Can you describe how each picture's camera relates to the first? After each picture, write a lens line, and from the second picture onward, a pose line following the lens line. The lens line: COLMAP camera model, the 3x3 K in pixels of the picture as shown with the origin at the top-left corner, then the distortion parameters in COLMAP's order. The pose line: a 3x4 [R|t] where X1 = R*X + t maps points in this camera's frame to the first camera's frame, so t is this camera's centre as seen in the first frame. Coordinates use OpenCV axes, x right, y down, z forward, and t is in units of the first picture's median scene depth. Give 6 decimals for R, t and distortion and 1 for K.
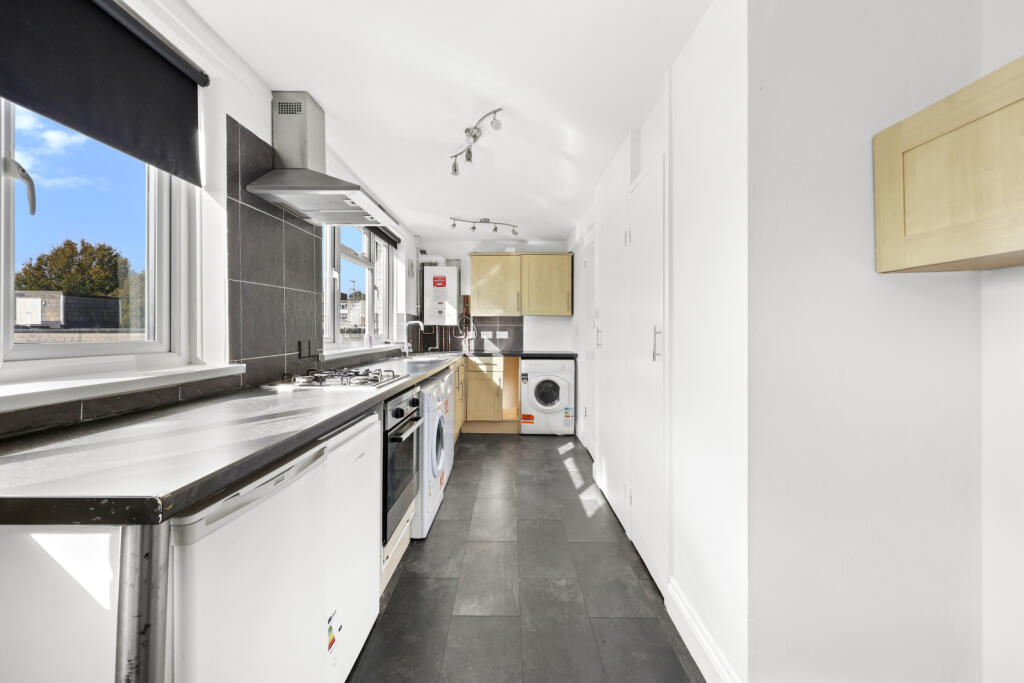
lens RADIAL K [[422.7, 0, 512.4], [0, 422.7, 335.5], [0, 0, 1]] dist [-0.003546, 0.000309]
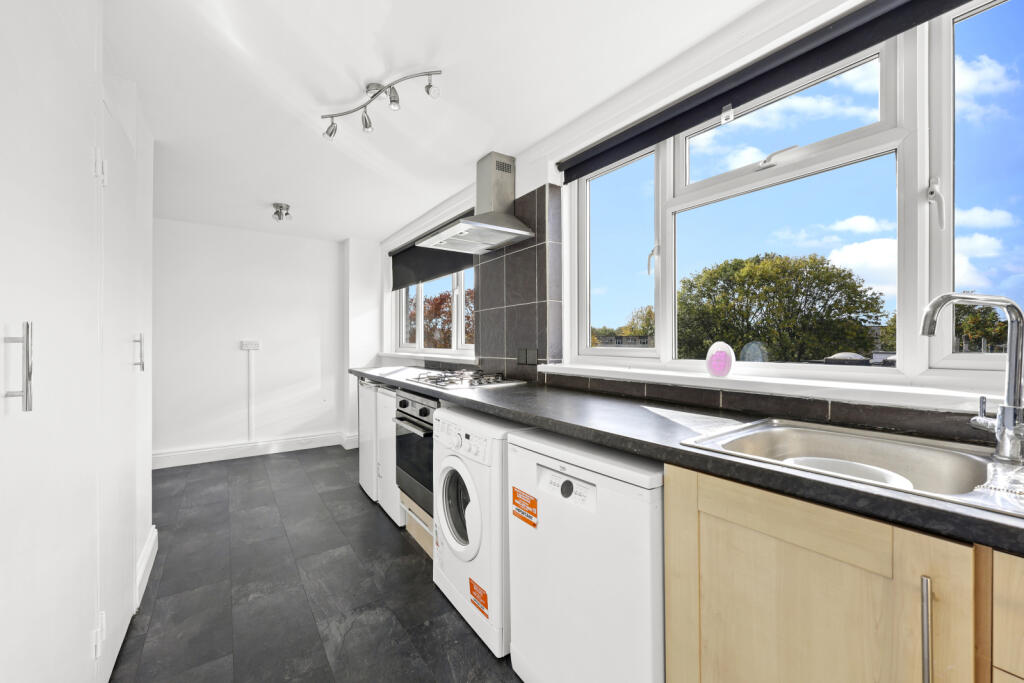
lens RADIAL K [[422.7, 0, 538.9], [0, 422.7, 334.7], [0, 0, 1]] dist [-0.003546, 0.000309]
pose [[-0.800508, 0.010557, -0.599229, 0.164884], [0.009076, 0.999944, 0.005492, -0.031279], [0.599254, -0.001042, -0.800559, 2.174272]]
